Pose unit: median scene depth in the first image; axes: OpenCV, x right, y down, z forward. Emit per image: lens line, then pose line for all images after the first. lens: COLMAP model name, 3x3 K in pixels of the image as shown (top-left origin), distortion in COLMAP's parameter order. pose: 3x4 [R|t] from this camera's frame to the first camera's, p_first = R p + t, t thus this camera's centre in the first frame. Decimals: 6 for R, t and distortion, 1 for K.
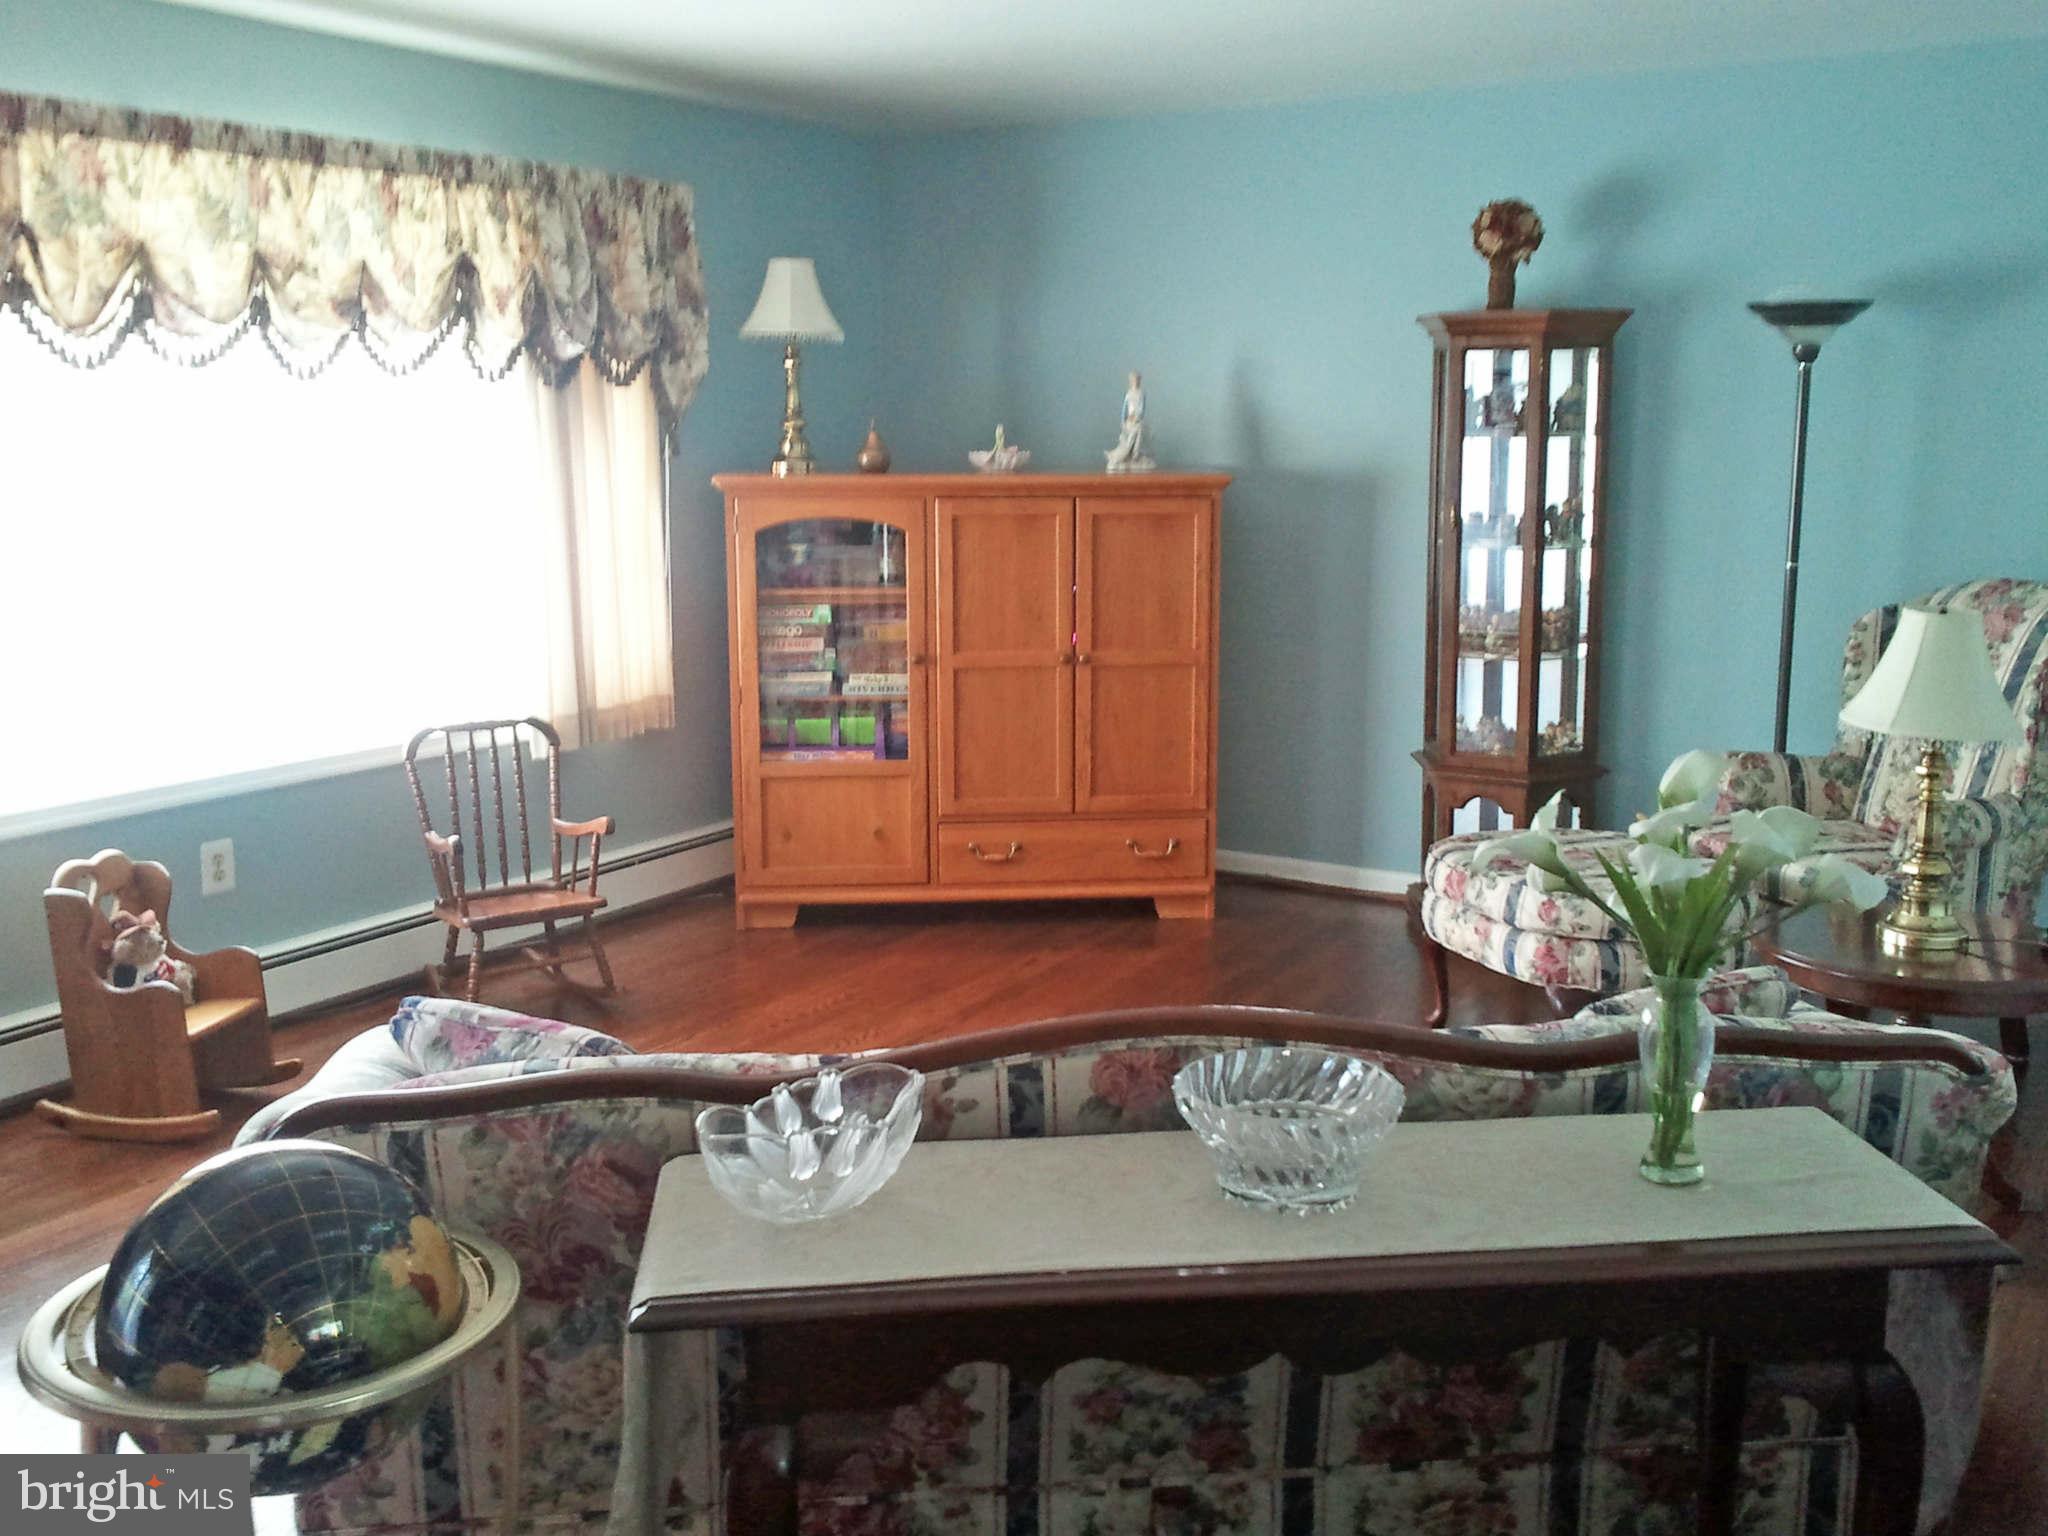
lens RADIAL K [[2024.3, 0, 1024.7], [0, 2024.3, 720.2], [0, 0, 1]] dist [0.117717, -0.299777]
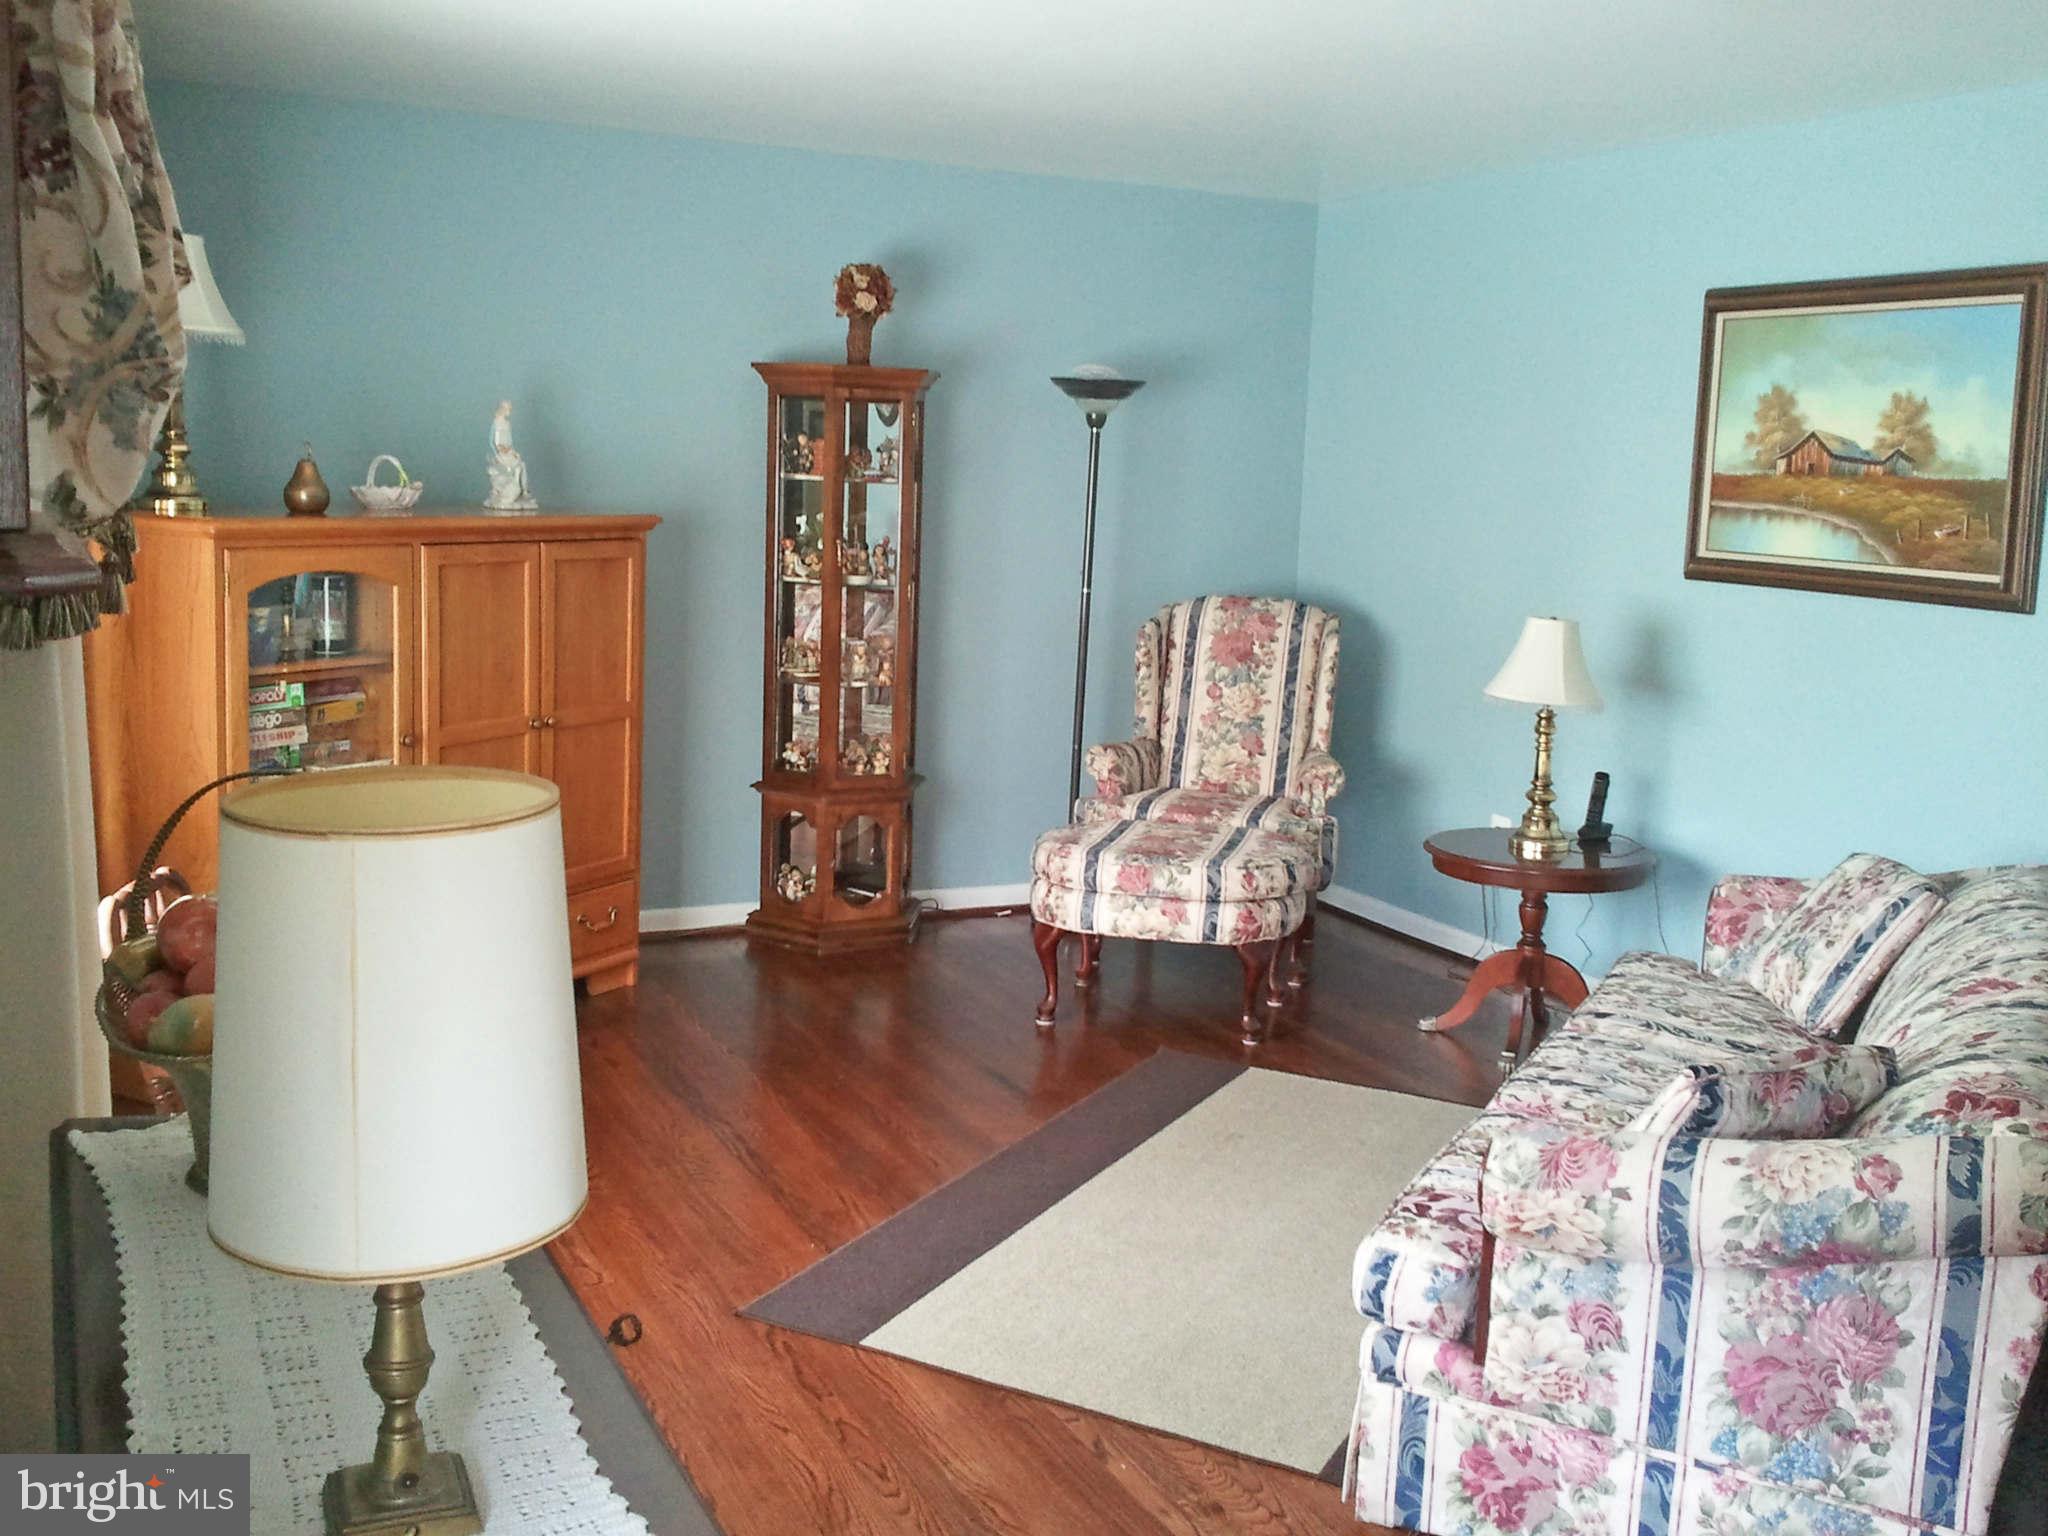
lens RADIAL K [[2024.3, 0, 1024.7], [0, 2024.3, 720.2], [0, 0, 1]] dist [0.117717, -0.299777]
pose [[0.528475, -0.090169, 0.844147, -0.645262], [0.093735, 0.994461, 0.047543, -0.056336], [-0.843758, 0.054001, 0.534000, 0.360033]]
